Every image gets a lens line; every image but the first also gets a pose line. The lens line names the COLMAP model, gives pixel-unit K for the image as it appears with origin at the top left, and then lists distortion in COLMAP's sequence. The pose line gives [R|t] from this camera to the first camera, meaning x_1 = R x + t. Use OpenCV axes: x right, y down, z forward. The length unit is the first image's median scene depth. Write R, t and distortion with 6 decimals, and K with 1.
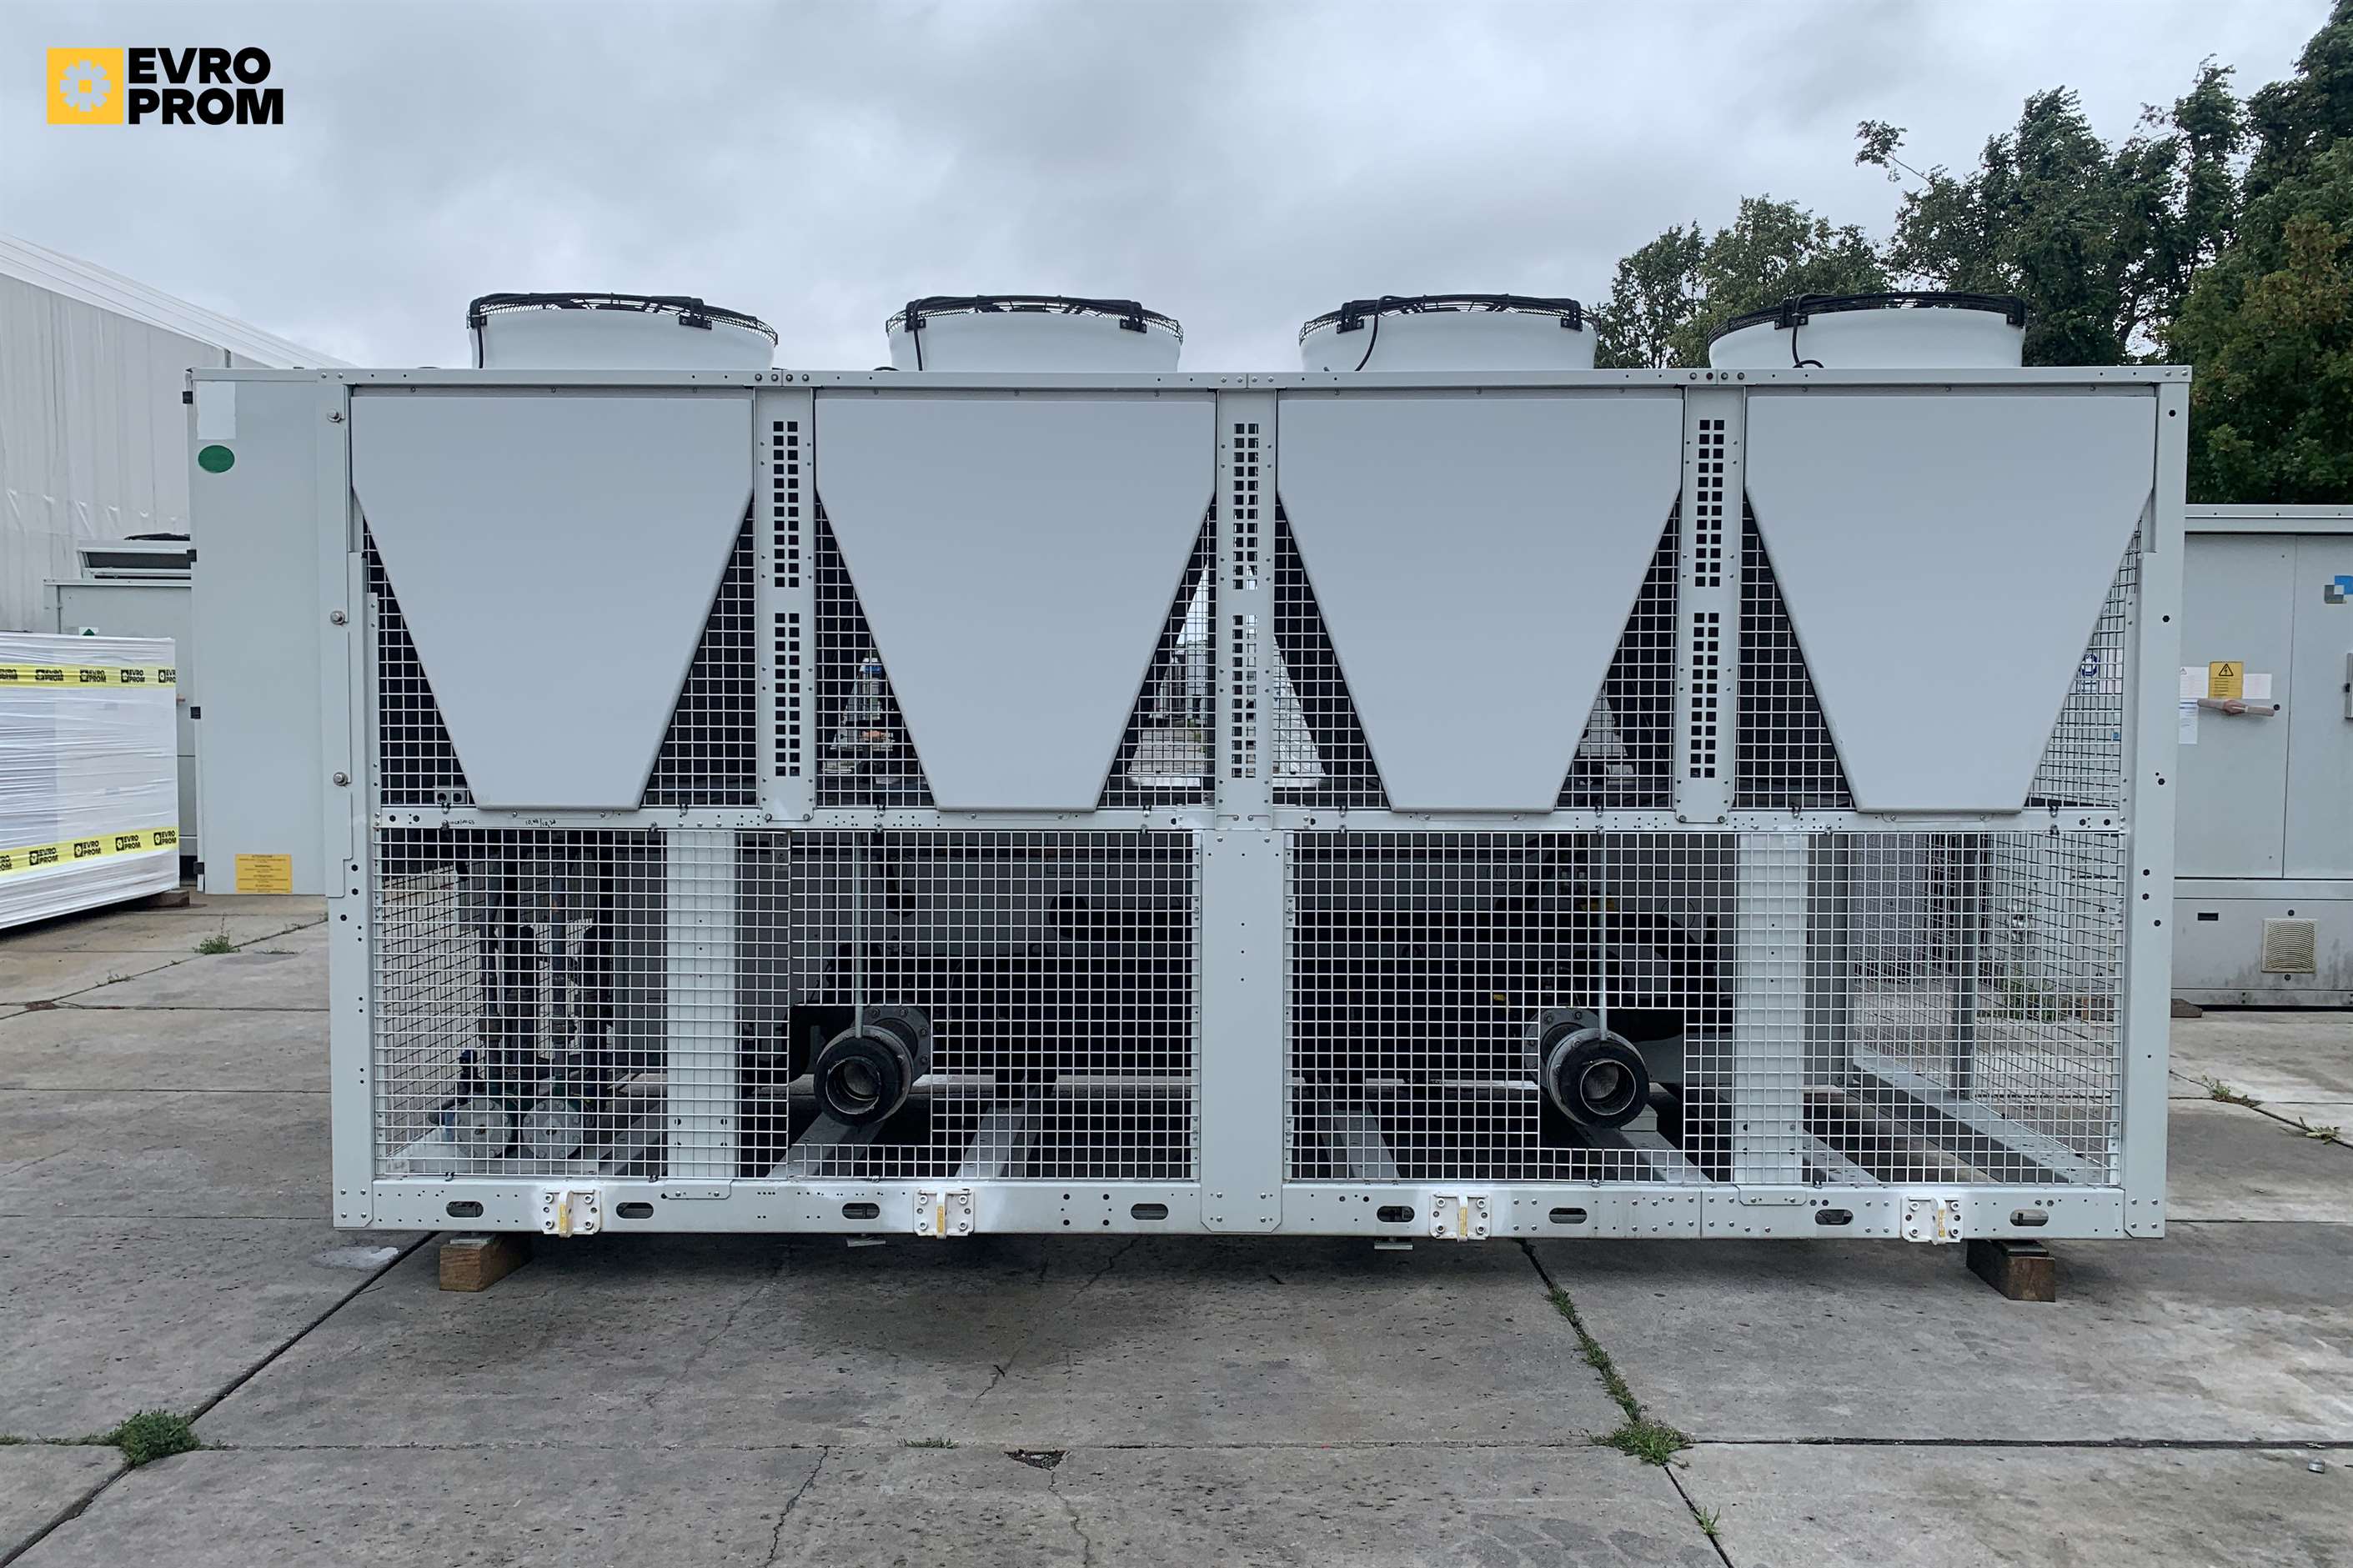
lens RADIAL K [[1759.8, 0, 1176.5], [0, 1759.8, 784.0], [0, 0, 1]] dist [0.048973, -0.044412]
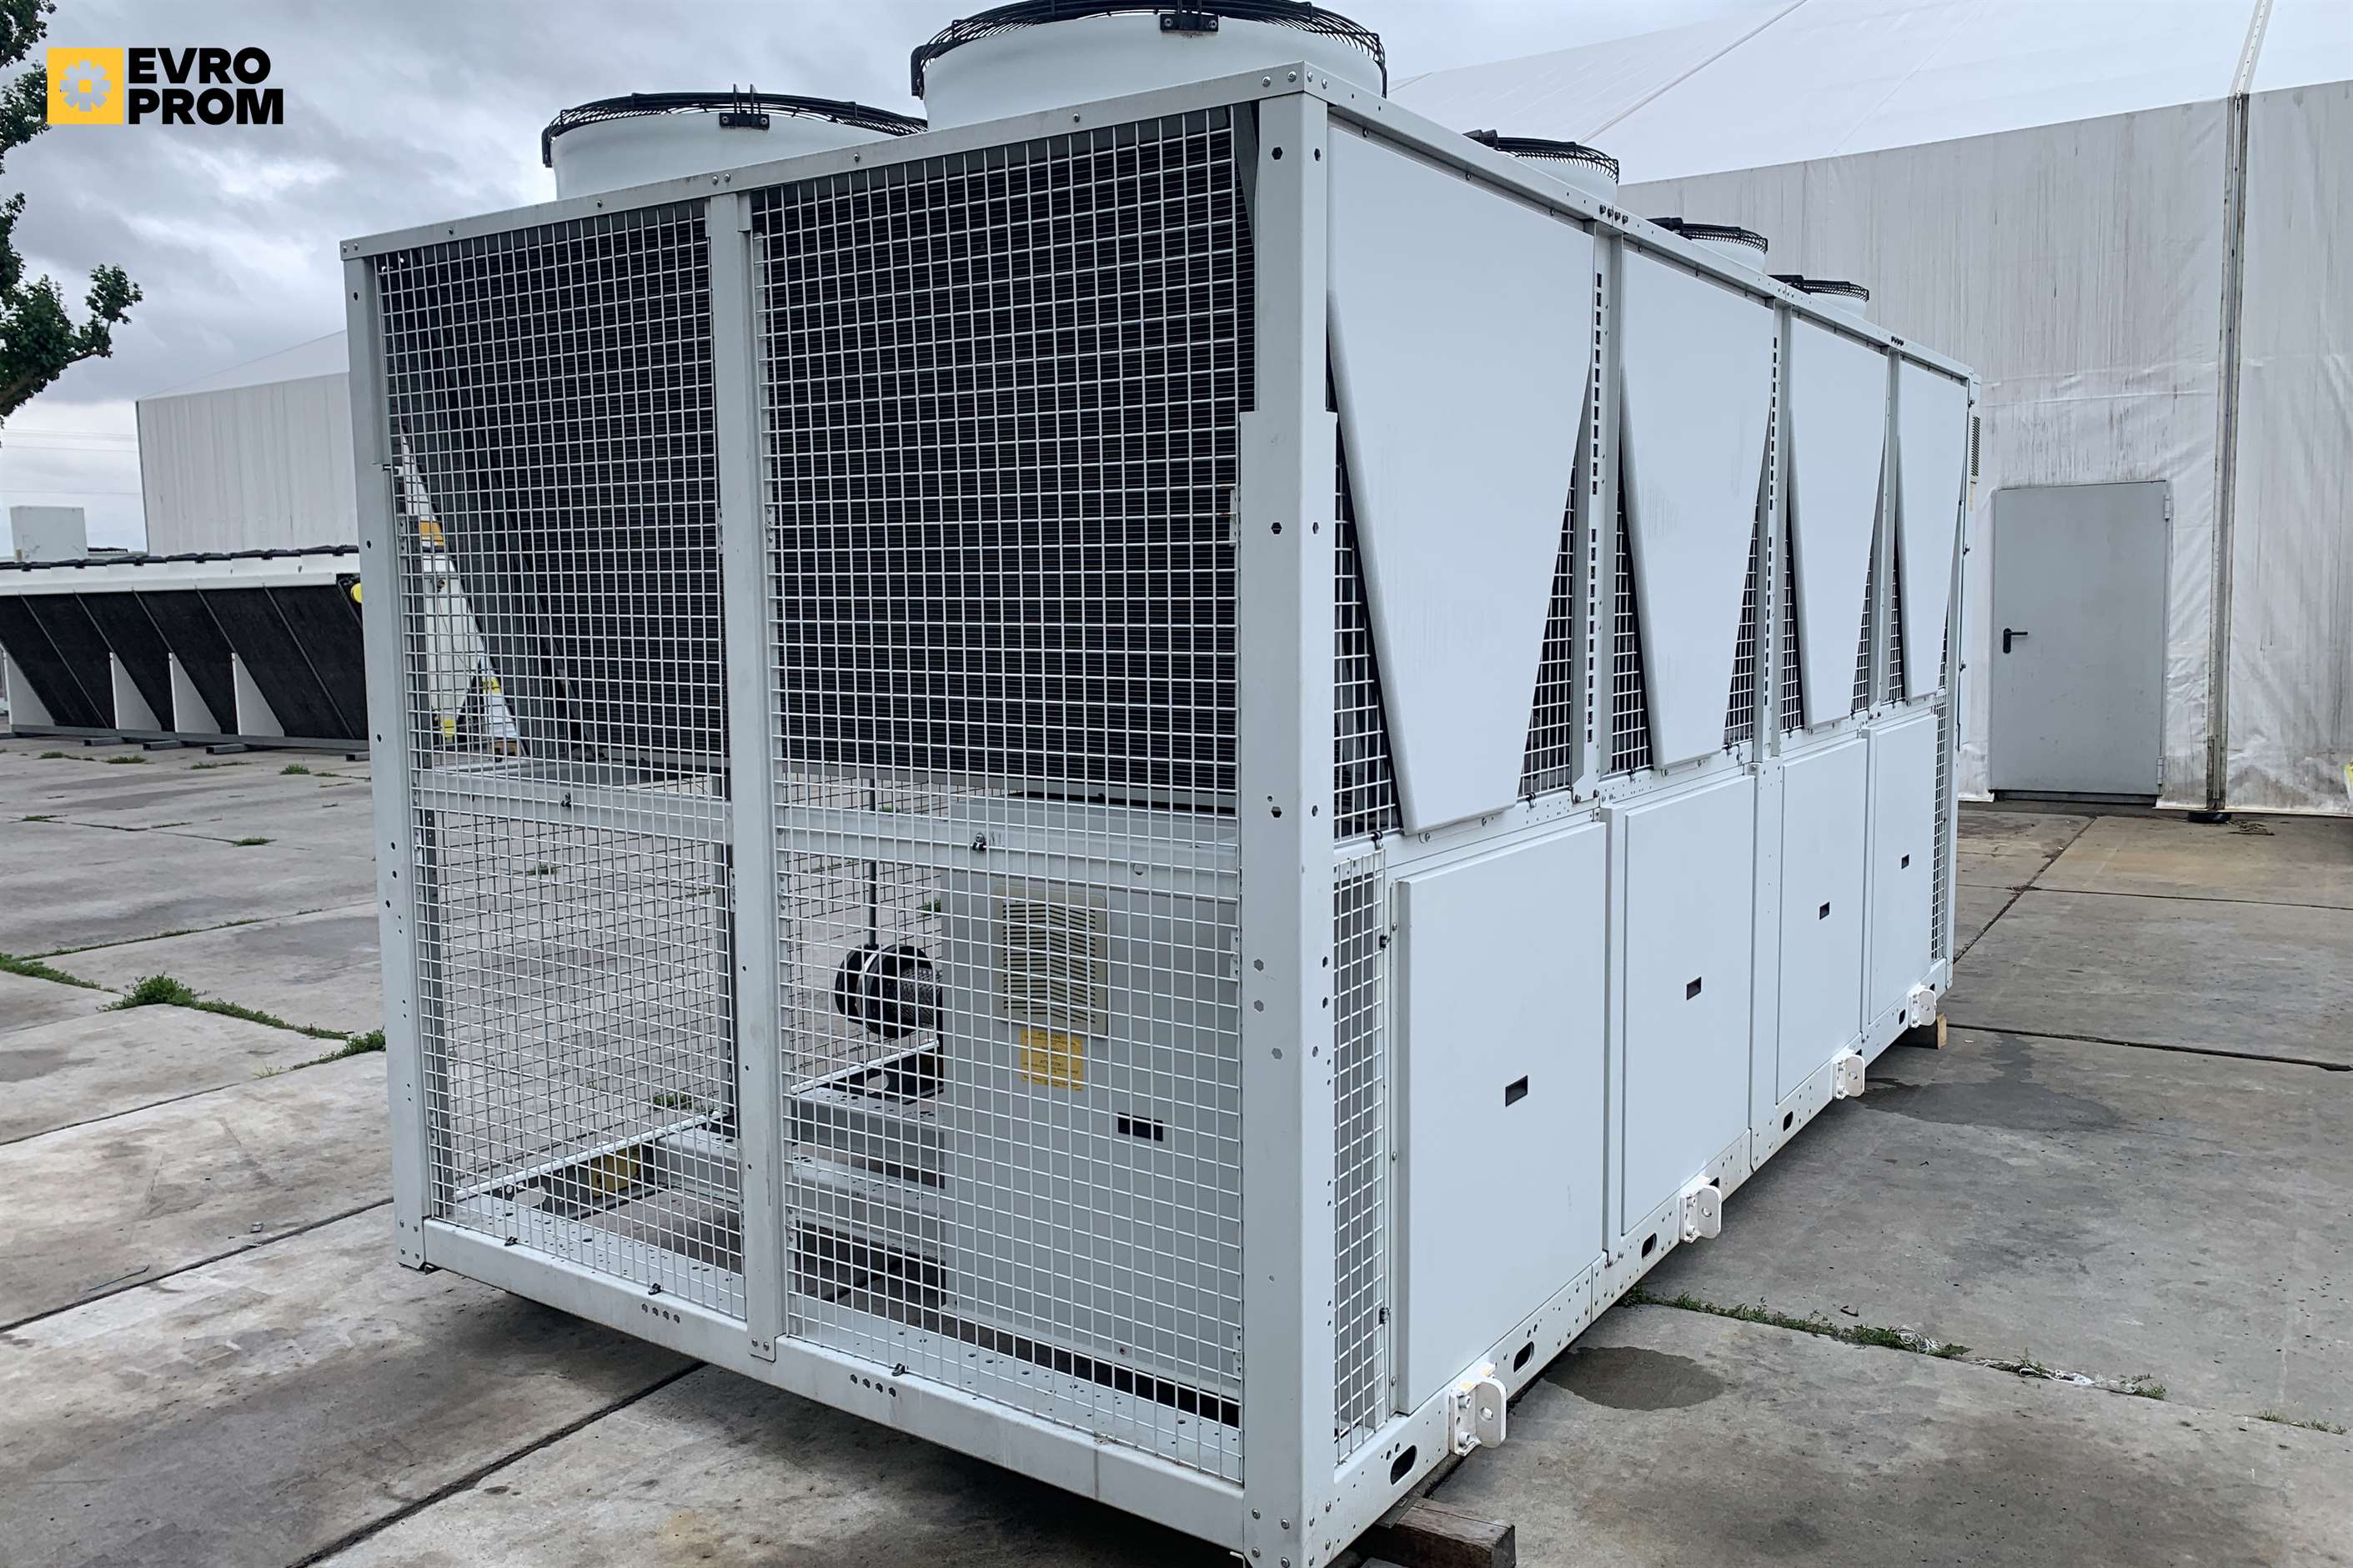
lens RADIAL K [[1781.1, 0, 1176.5], [0, 1781.1, 784.0], [0, 0, 1]] dist [0.042961, -0.052729]
pose [[-0.548274, 0.091989, -0.831224, 1.074714], [-0.041127, 0.989764, 0.136662, -0.113110], [0.835287, 0.109114, -0.538878, 1.800922]]
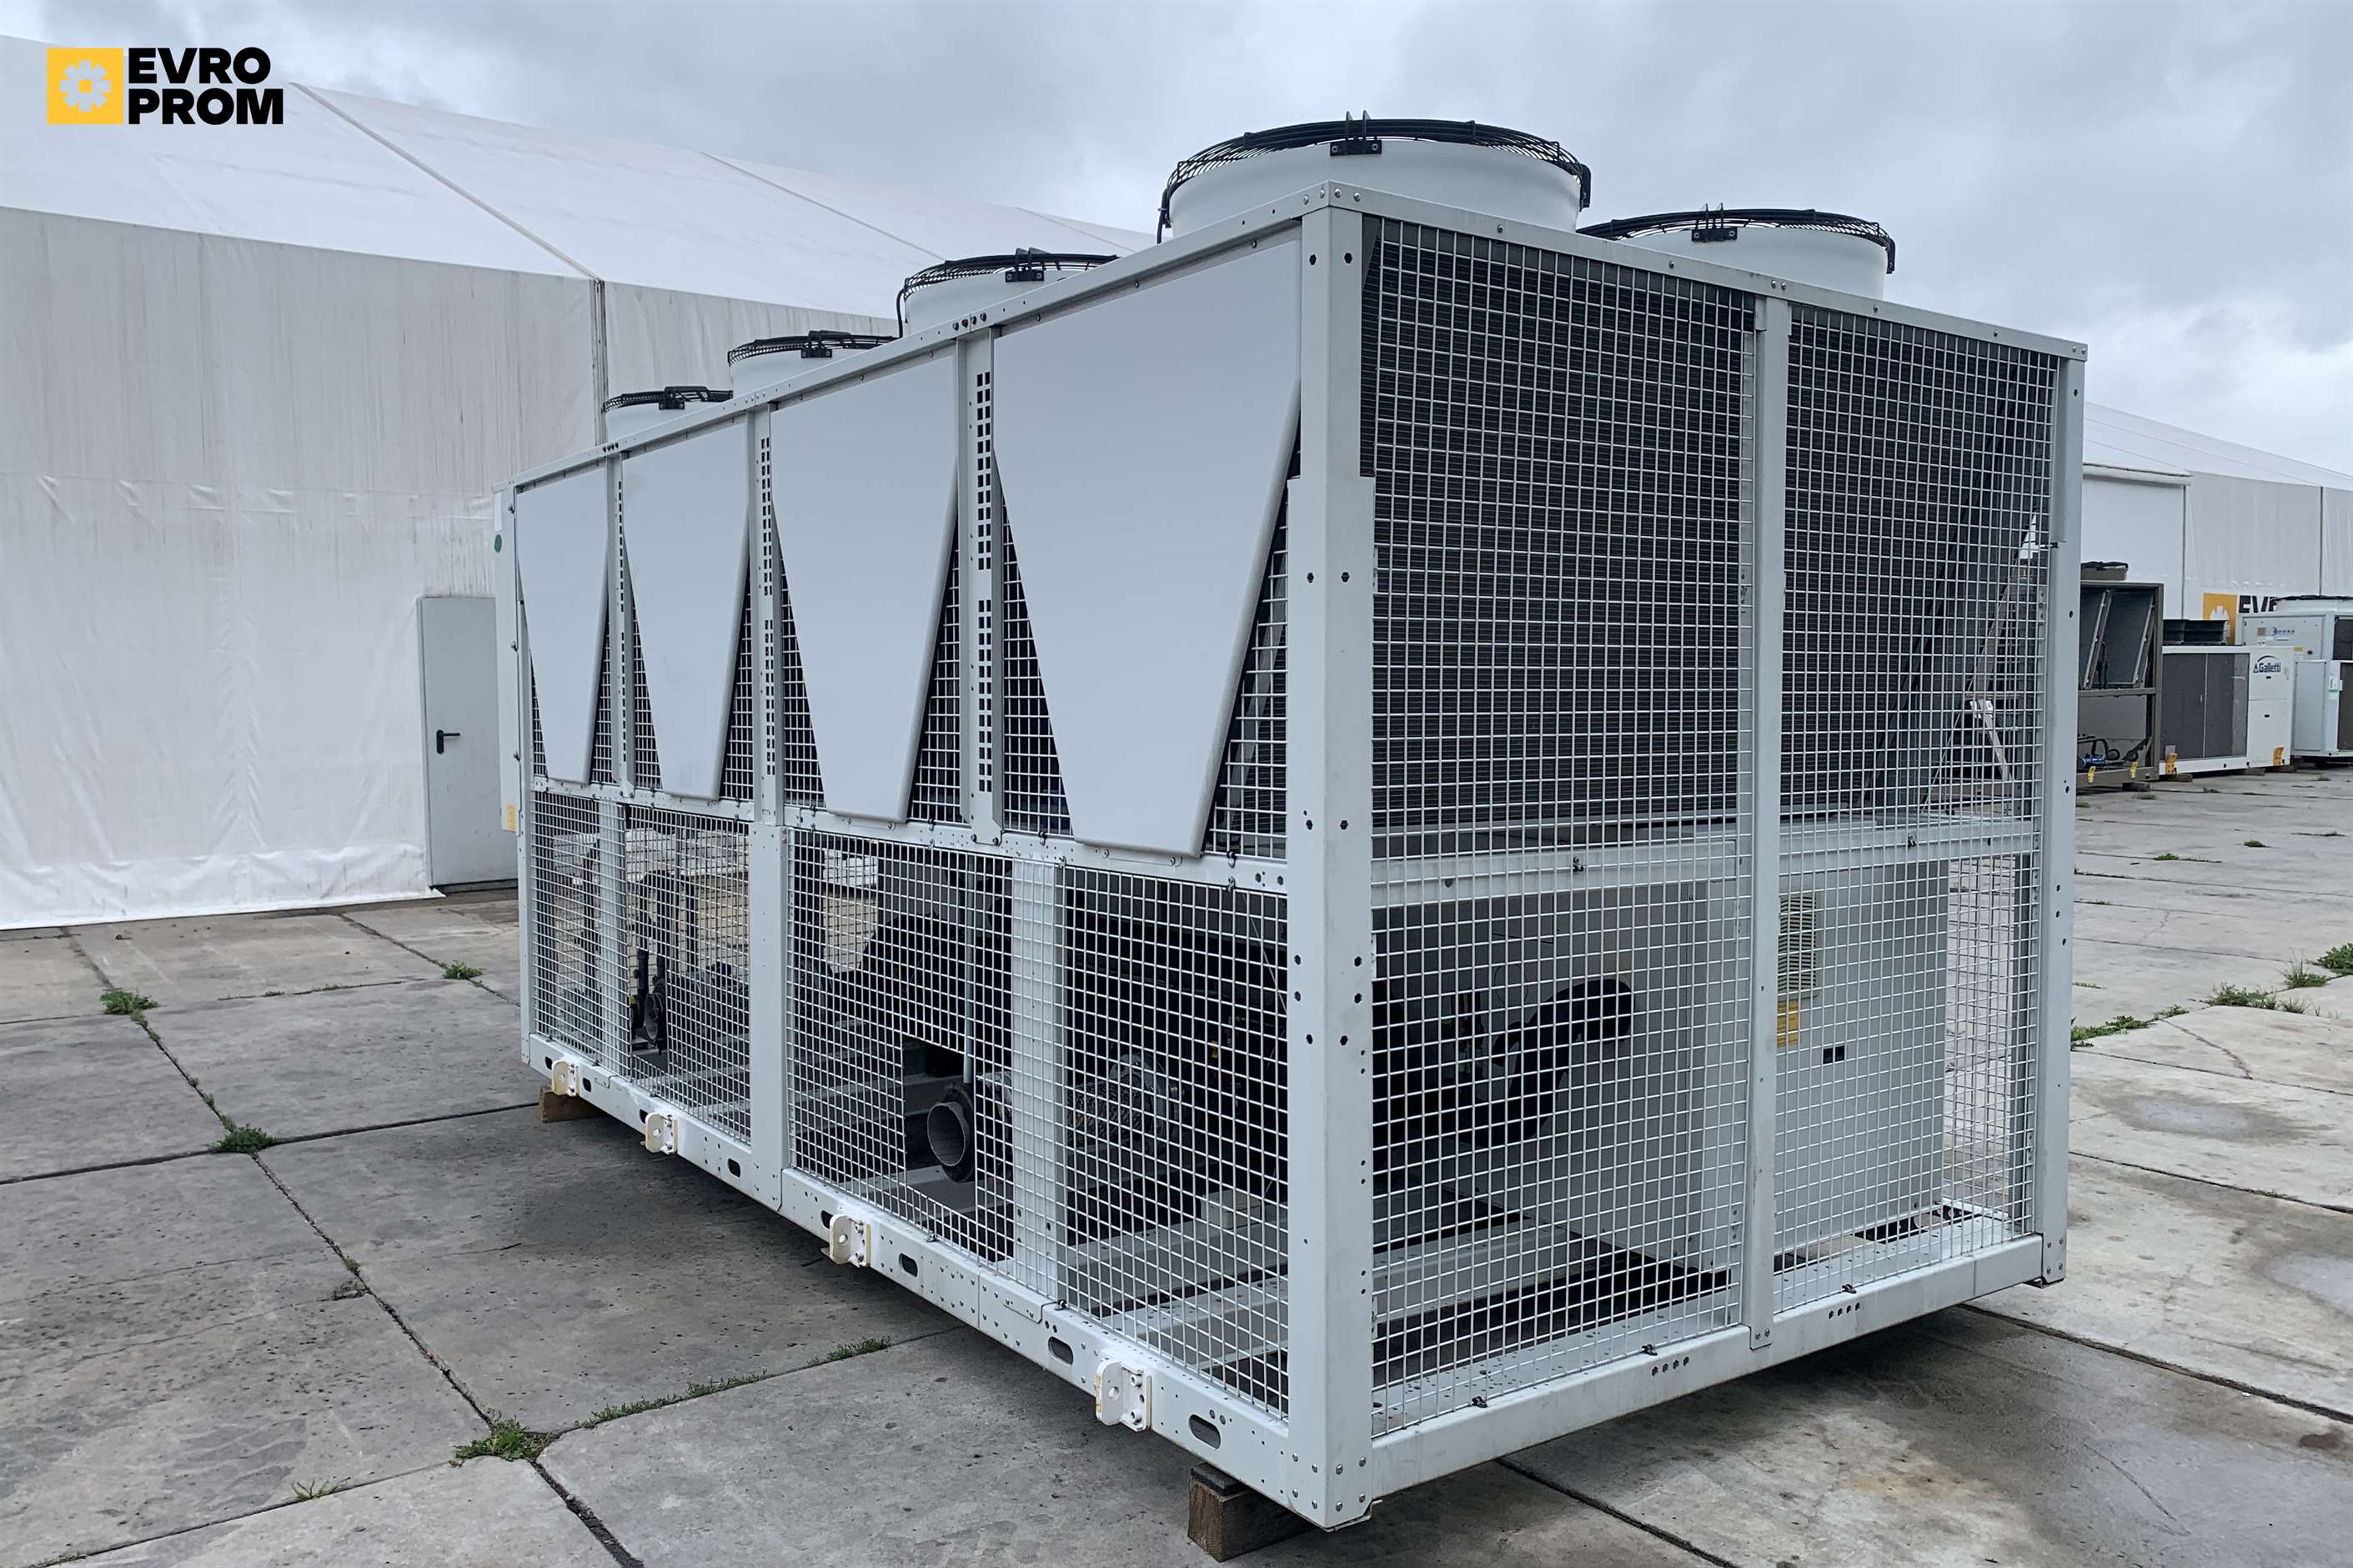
lens RADIAL K [[1759.8, 0, 1176.5], [0, 1759.8, 784.0], [0, 0, 1]] dist [0.048973, -0.044412]
pose [[0.592262, 0.035116, -0.804980, 1.053573], [-0.040576, 0.999082, 0.013730, -0.022672], [0.804723, 0.024531, 0.593143, 0.578590]]
